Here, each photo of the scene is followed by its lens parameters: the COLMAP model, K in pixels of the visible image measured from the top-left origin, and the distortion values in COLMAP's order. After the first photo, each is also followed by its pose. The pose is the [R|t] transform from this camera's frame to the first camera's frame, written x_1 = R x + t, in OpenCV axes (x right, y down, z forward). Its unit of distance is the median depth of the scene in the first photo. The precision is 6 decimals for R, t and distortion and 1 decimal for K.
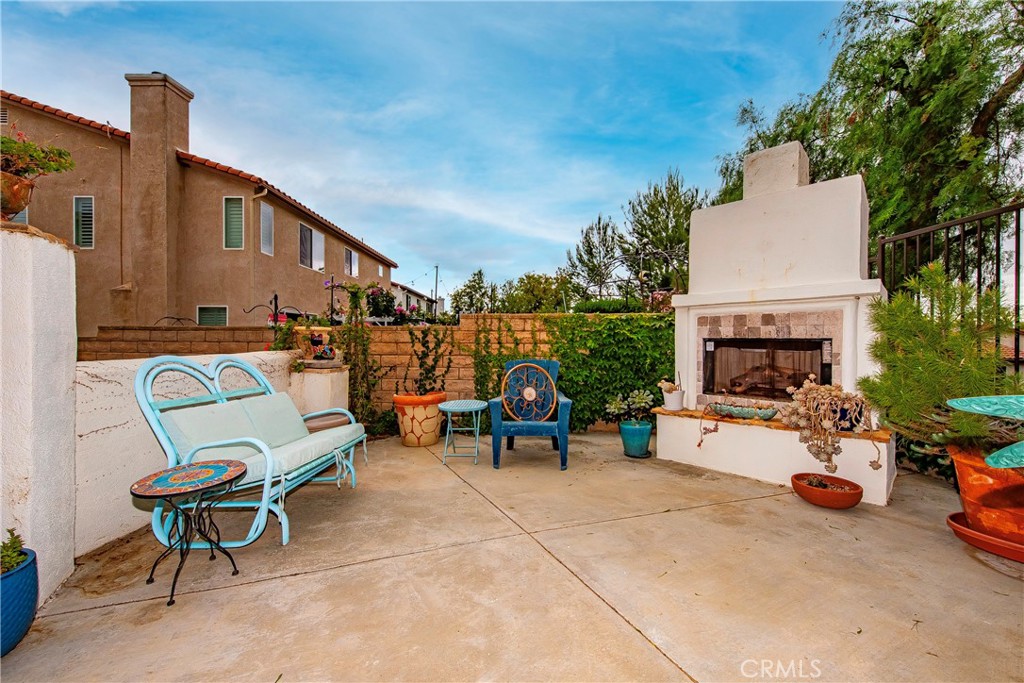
lens RADIAL K [[411.6, 0, 510.5], [0, 411.6, 336.1], [0, 0, 1]] dist [0.002624, -0.000398]
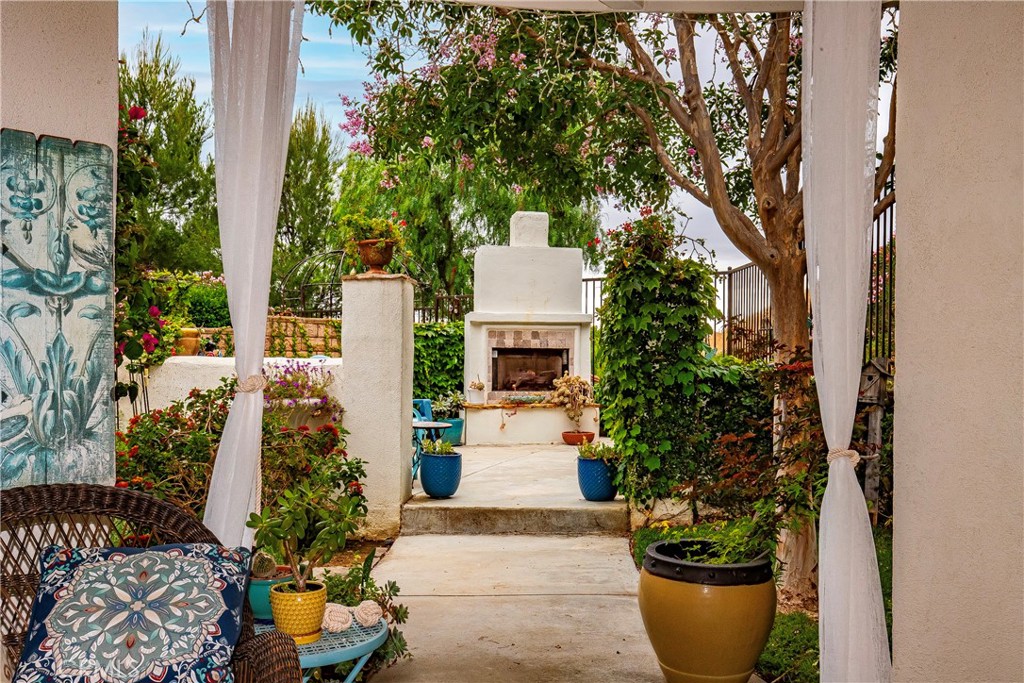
lens RADIAL K [[948.0, 0, 518.9], [0, 948.0, 351.3], [0, 0, 1]] dist [0.029077, 0.000000]
pose [[0.611242, 0.018134, 0.791236, -1.423735], [-0.017211, 0.999806, -0.009619, 0.034484], [-0.791257, -0.007738, 0.611435, -0.681737]]
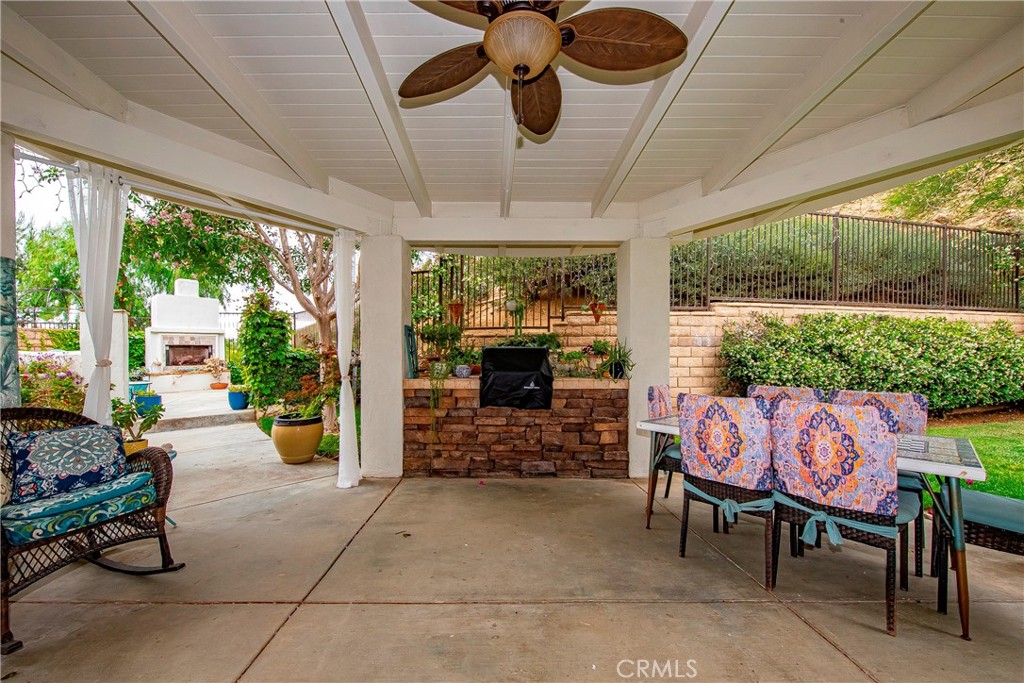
lens RADIAL K [[380.7, 0, 501.7], [0, 380.7, 353.4], [0, 0, 1]] dist [0.000542, -0.000865]
pose [[-0.072246, -0.004726, 0.997376, -1.637865], [-0.003136, 0.999985, 0.004511, 0.032882], [-0.997382, -0.002802, -0.072259, -0.743141]]
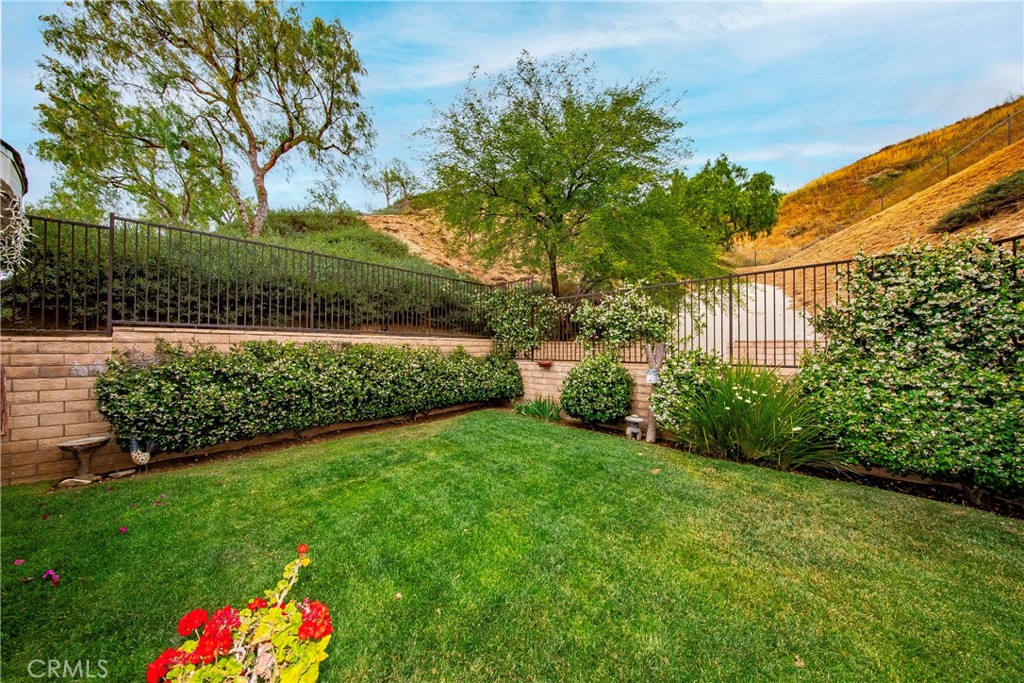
lens RADIAL K [[330.5, 0, 520.7], [0, 330.5, 349.2], [0, 0, 1]] dist [-0.005203, -0.000201]
pose [[-0.604945, -0.001641, 0.796265, -1.889465], [-0.003811, 0.999992, -0.000834, -0.057897], [-0.796258, -0.003539, -0.604947, -1.782728]]
